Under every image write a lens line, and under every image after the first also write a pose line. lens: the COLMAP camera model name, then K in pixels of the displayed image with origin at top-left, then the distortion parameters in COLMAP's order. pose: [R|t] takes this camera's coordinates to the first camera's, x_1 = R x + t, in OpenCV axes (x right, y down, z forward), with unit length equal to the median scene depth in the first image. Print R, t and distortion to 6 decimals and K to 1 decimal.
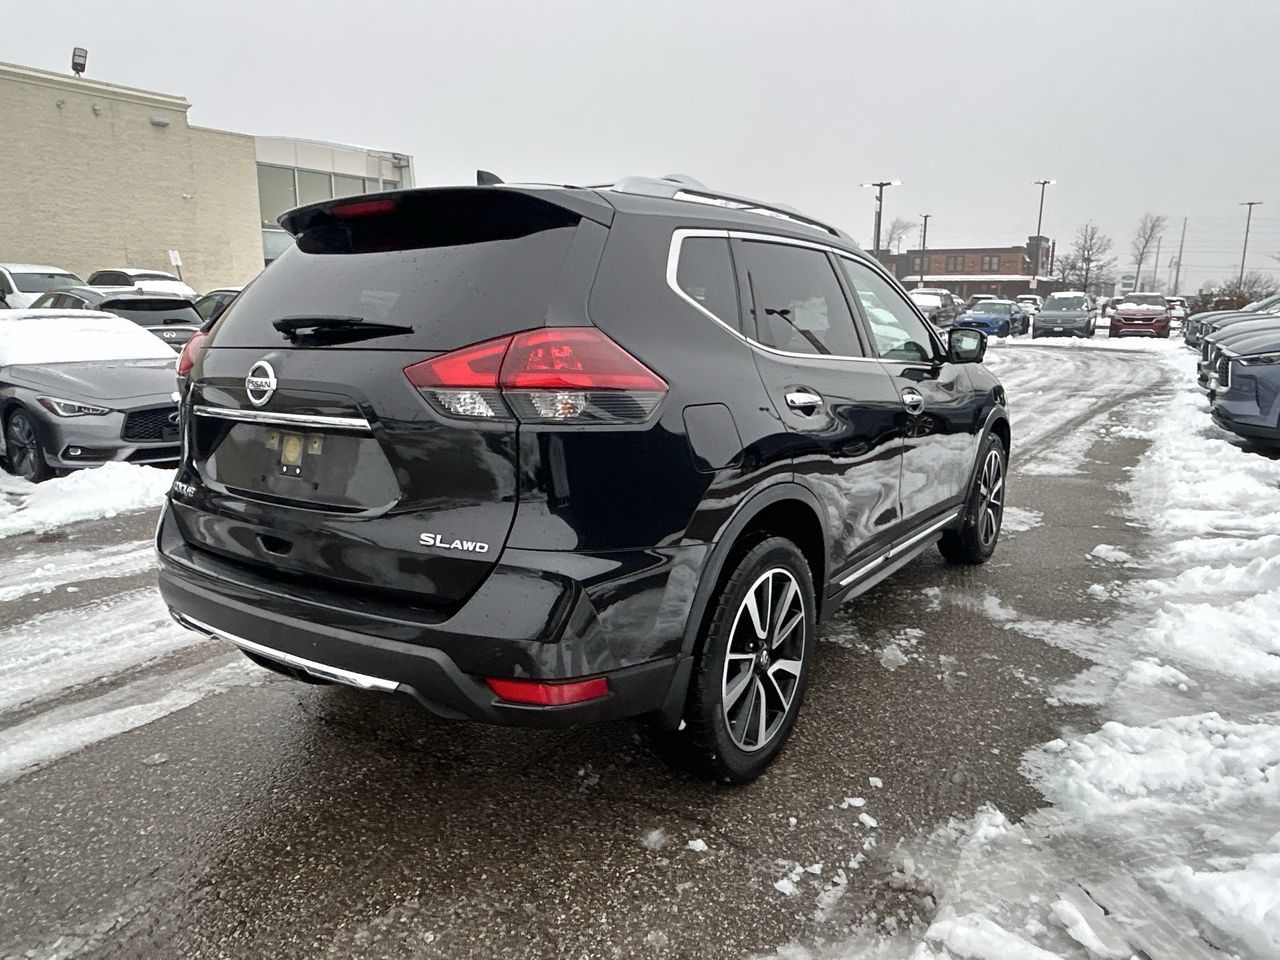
lens RADIAL K [[856.6, 0, 640.0], [0, 856.6, 480.0], [0, 0, 1]] dist [-0.004734, -0.002306]
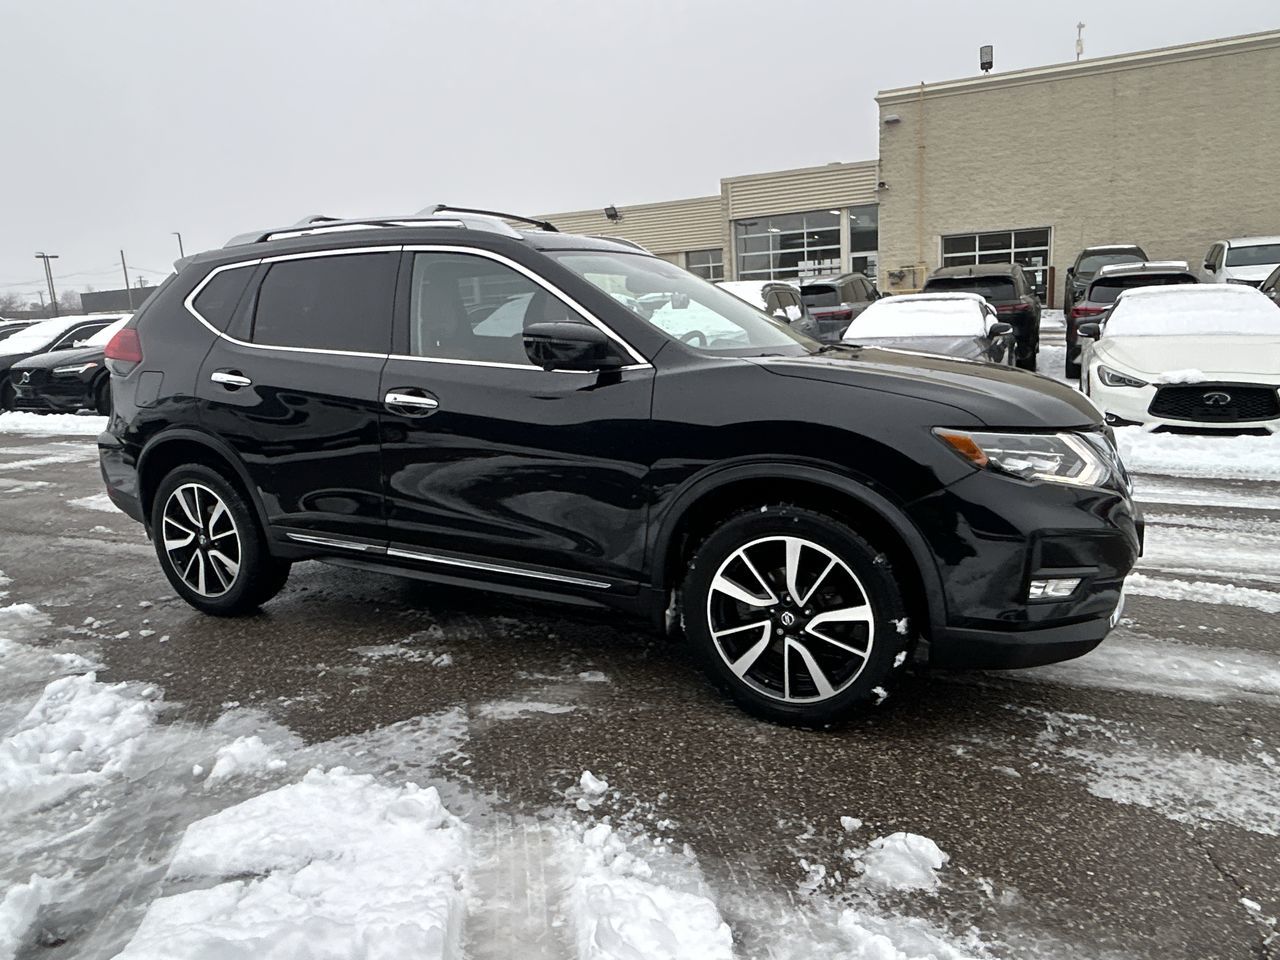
lens RADIAL K [[856.6, 0, 640.0], [0, 856.6, 480.0], [0, 0, 1]] dist [-0.004734, -0.002306]
pose [[0.128422, 0.183908, -0.974518, 1.455230], [-0.149353, 0.975034, 0.164323, -0.229039], [0.980409, 0.124444, 0.152683, 1.272633]]
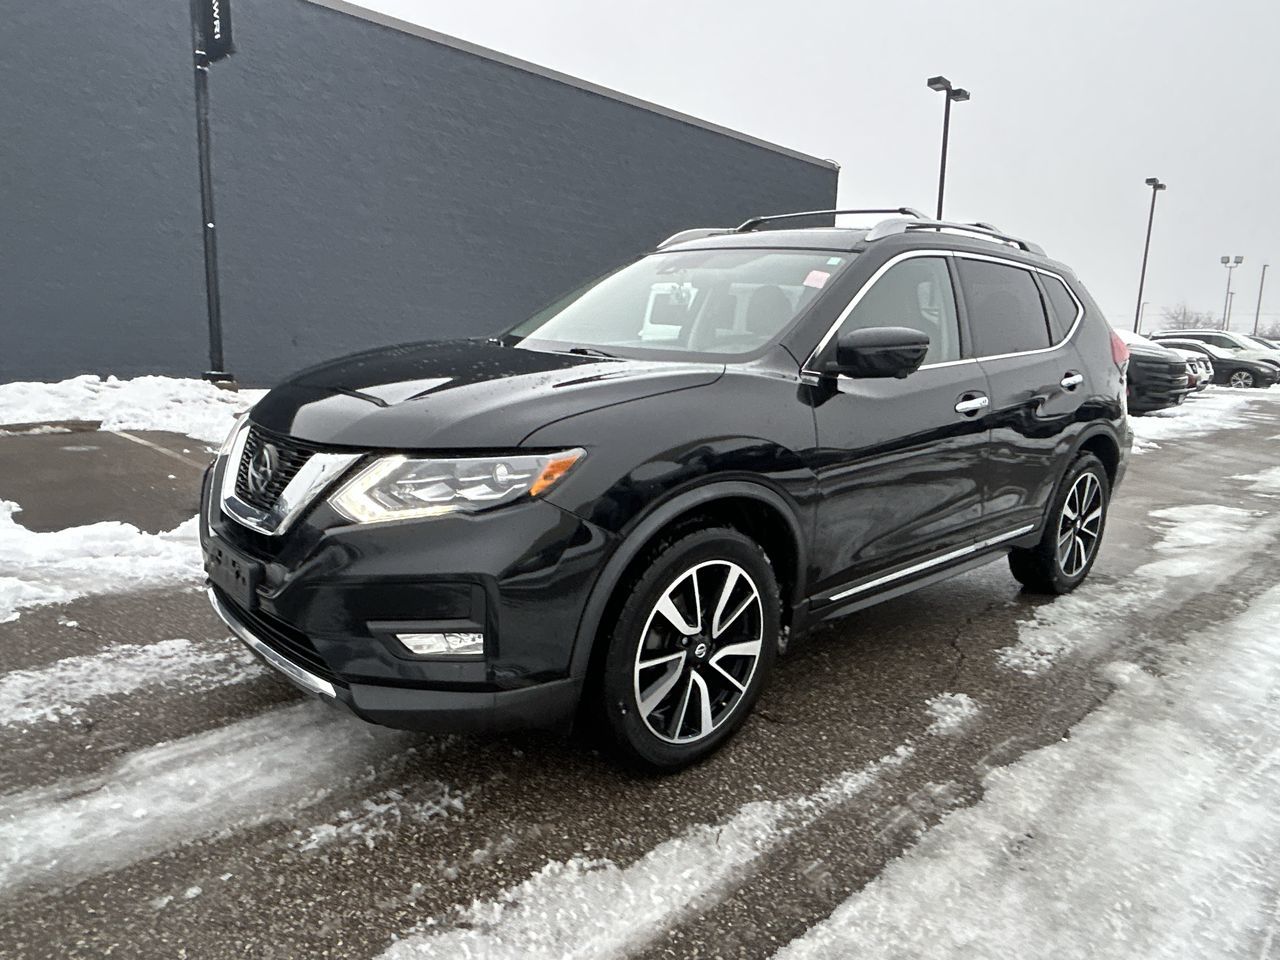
lens RADIAL K [[858.6, 0, 638.0], [0, 858.6, 478.6], [0, 0, 1]] dist [-0.006174, -0.003865]
pose [[-0.974337, -0.078192, 0.211076, 0.051074], [0.001060, 0.936122, 0.351675, -0.458039], [-0.225091, 0.342873, -0.912015, 2.601739]]
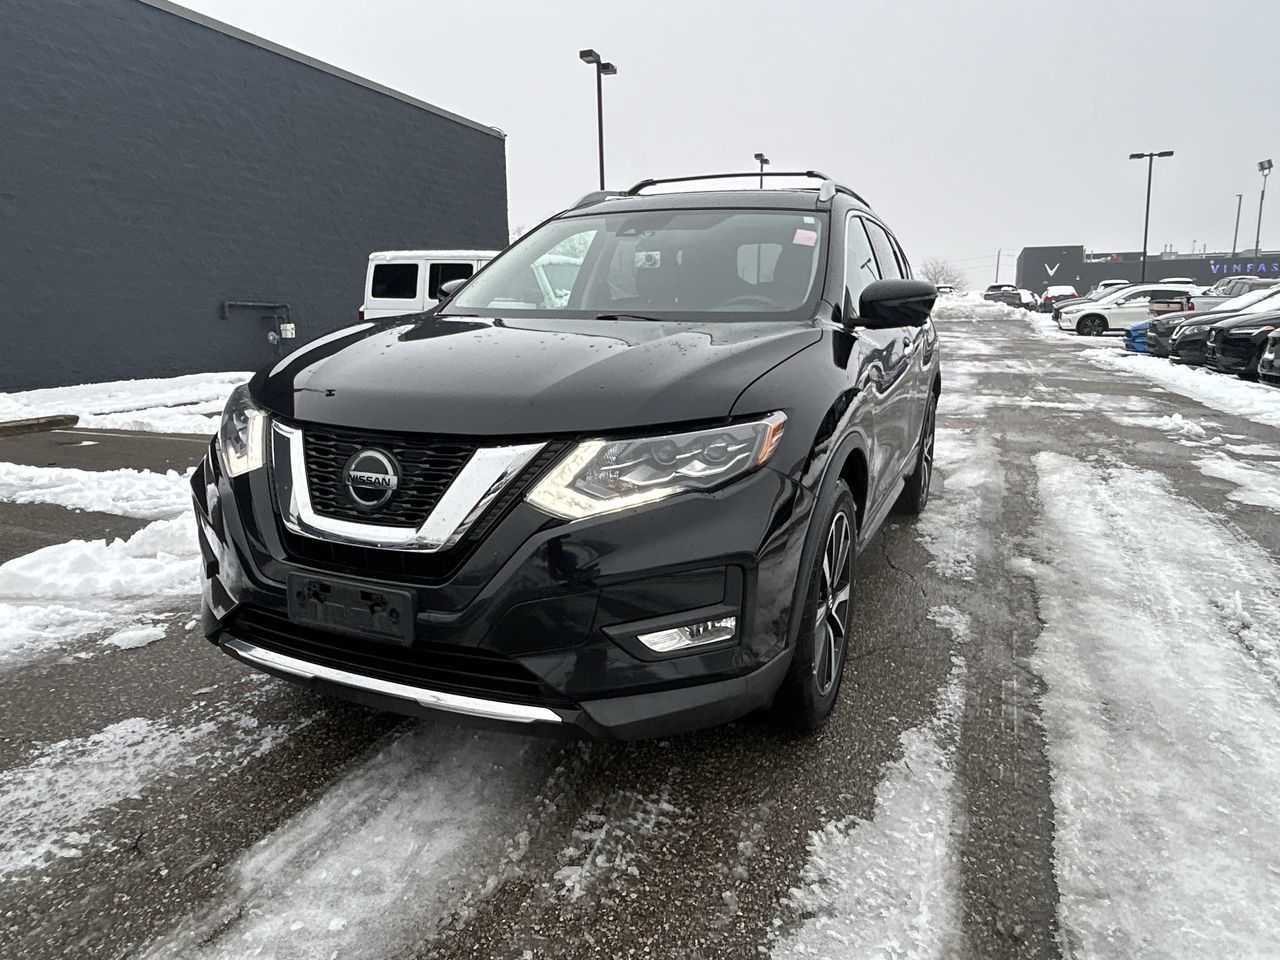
lens RADIAL K [[858.6, 0, 638.0], [0, 858.6, 478.6], [0, 0, 1]] dist [-0.006174, -0.003865]
pose [[-0.981947, 0.040091, -0.184861, 0.480702], [-0.032725, 0.926541, 0.374768, -0.436056], [0.186307, 0.374052, -0.908502, 2.579646]]
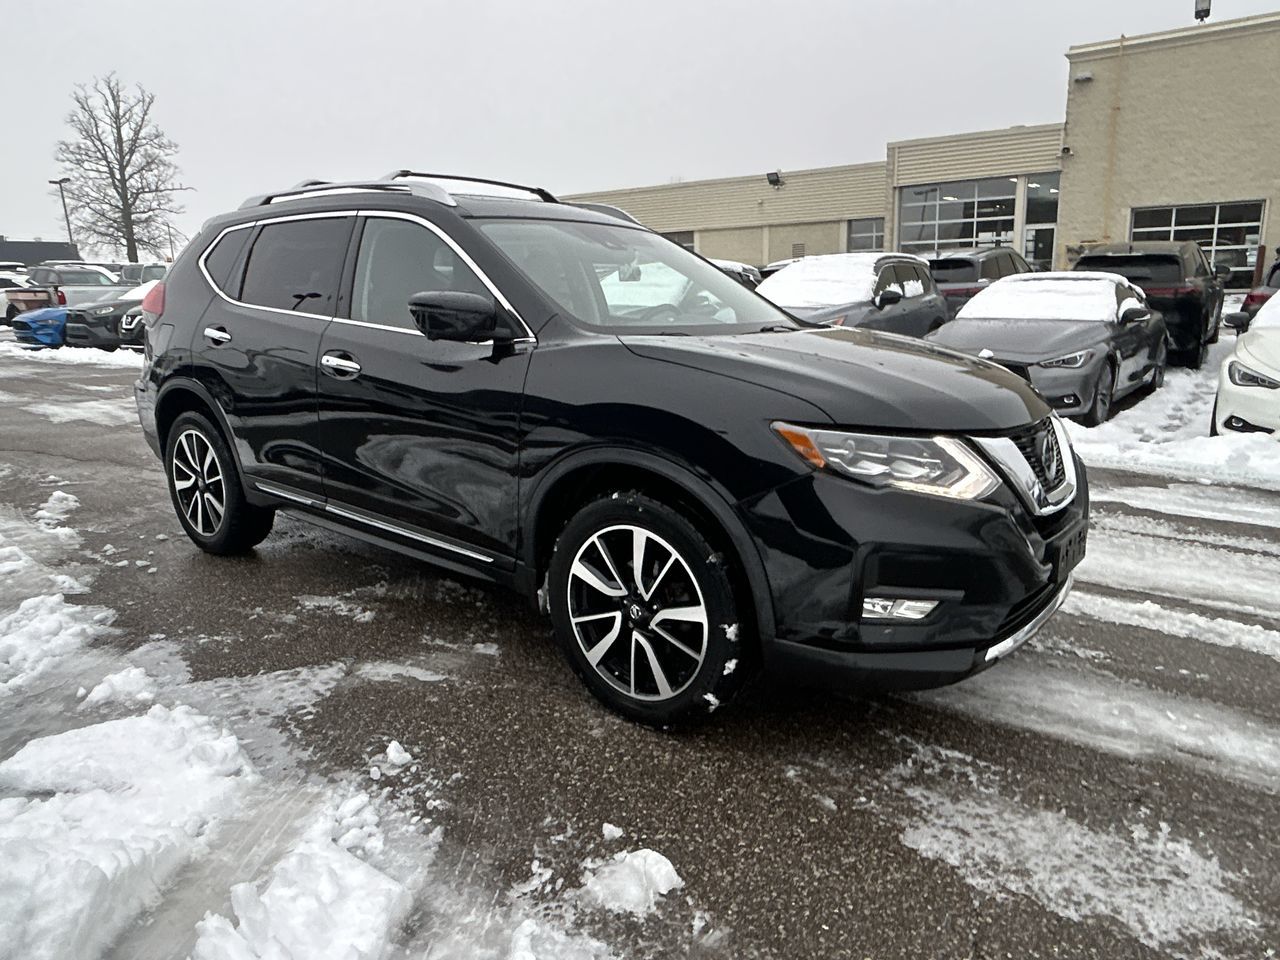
lens RADIAL K [[858.6, 0, 638.0], [0, 858.6, 478.6], [0, 0, 1]] dist [-0.006174, -0.003865]
pose [[-0.073506, 0.220080, -0.972708, 1.434662], [-0.181342, 0.956138, 0.230035, -0.287964], [0.980669, 0.193302, -0.030372, 1.577330]]
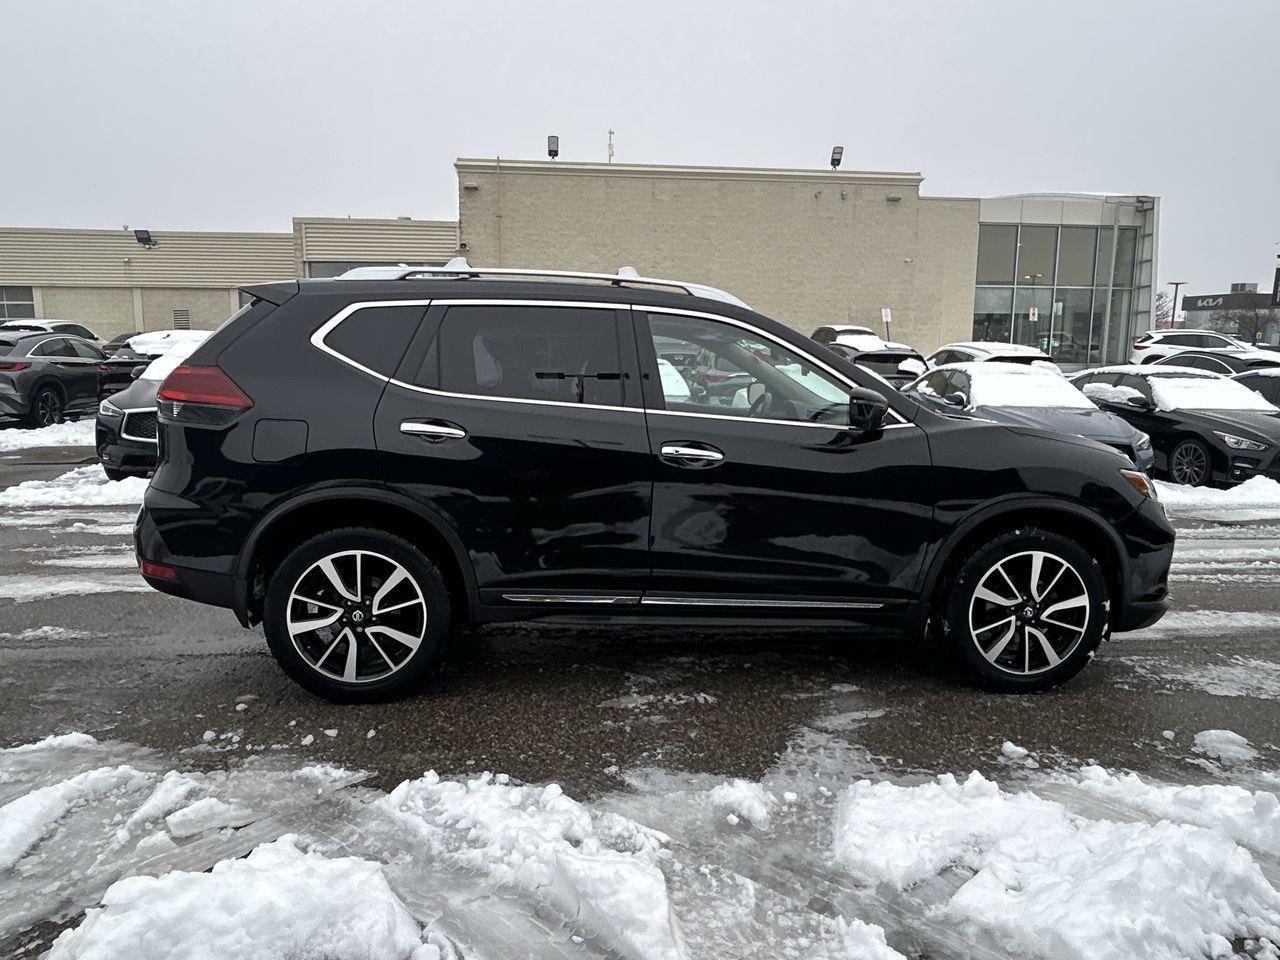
lens RADIAL K [[856.6, 0, 640.0], [0, 856.6, 480.0], [0, 0, 1]] dist [-0.004734, -0.002306]
pose [[0.640388, 0.119091, -0.758763, 1.182084], [-0.163989, 0.986326, 0.016403, -0.080994], [0.750341, 0.113924, 0.651161, 0.360966]]
